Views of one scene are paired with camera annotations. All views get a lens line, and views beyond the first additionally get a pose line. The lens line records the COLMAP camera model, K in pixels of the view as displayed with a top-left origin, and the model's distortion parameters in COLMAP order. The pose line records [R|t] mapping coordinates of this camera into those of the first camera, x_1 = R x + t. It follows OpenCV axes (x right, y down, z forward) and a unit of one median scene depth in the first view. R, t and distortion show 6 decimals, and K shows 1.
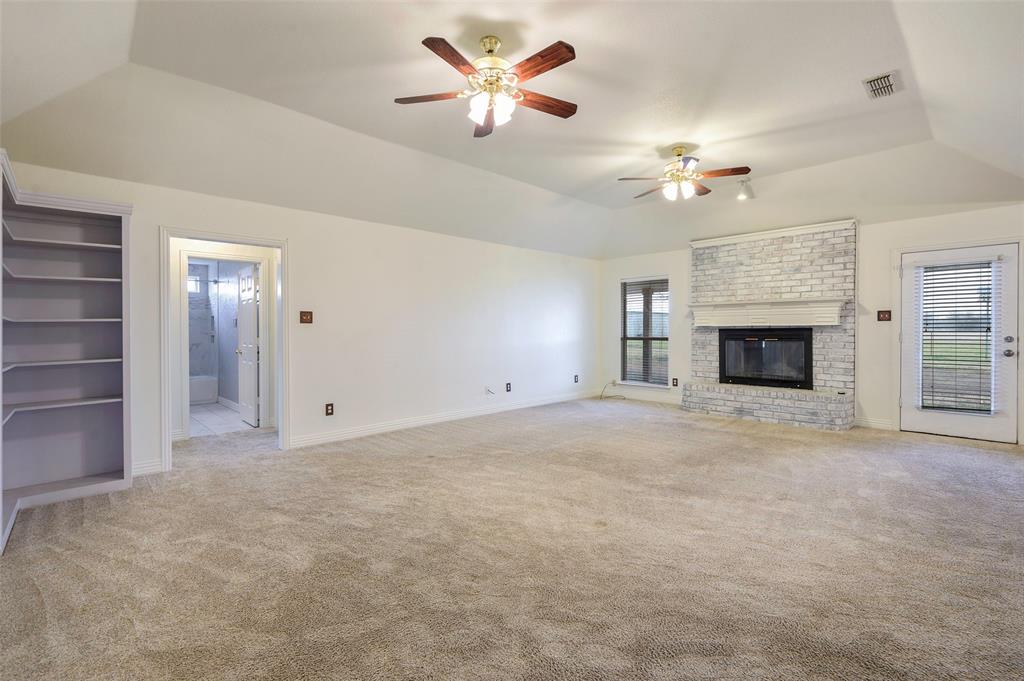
lens RADIAL K [[452.9, 0, 509.2], [0, 452.9, 332.2], [0, 0, 1]] dist [0.013856, 0.000863]
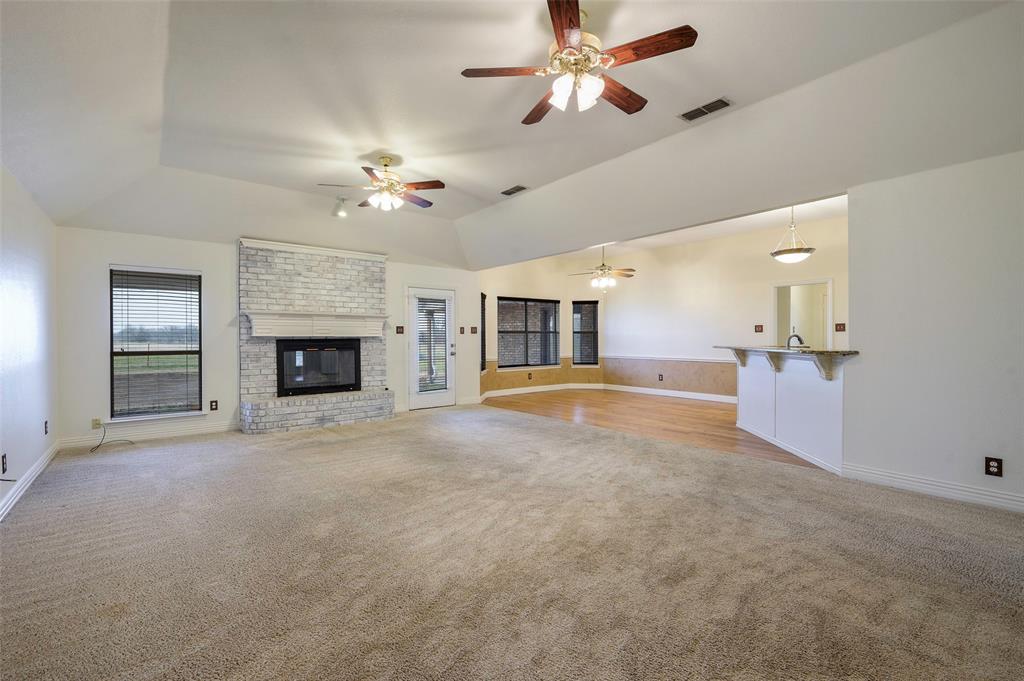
lens RADIAL K [[452.9, 0, 484.9], [0, 452.9, 341.2], [0, 0, 1]] dist [0.013856, 0.000863]
pose [[0.131459, -0.000193, 0.991322, -0.449820], [0.009101, 0.999958, -0.001012, 0.001512], [-0.991280, 0.009155, 0.131456, 0.497261]]
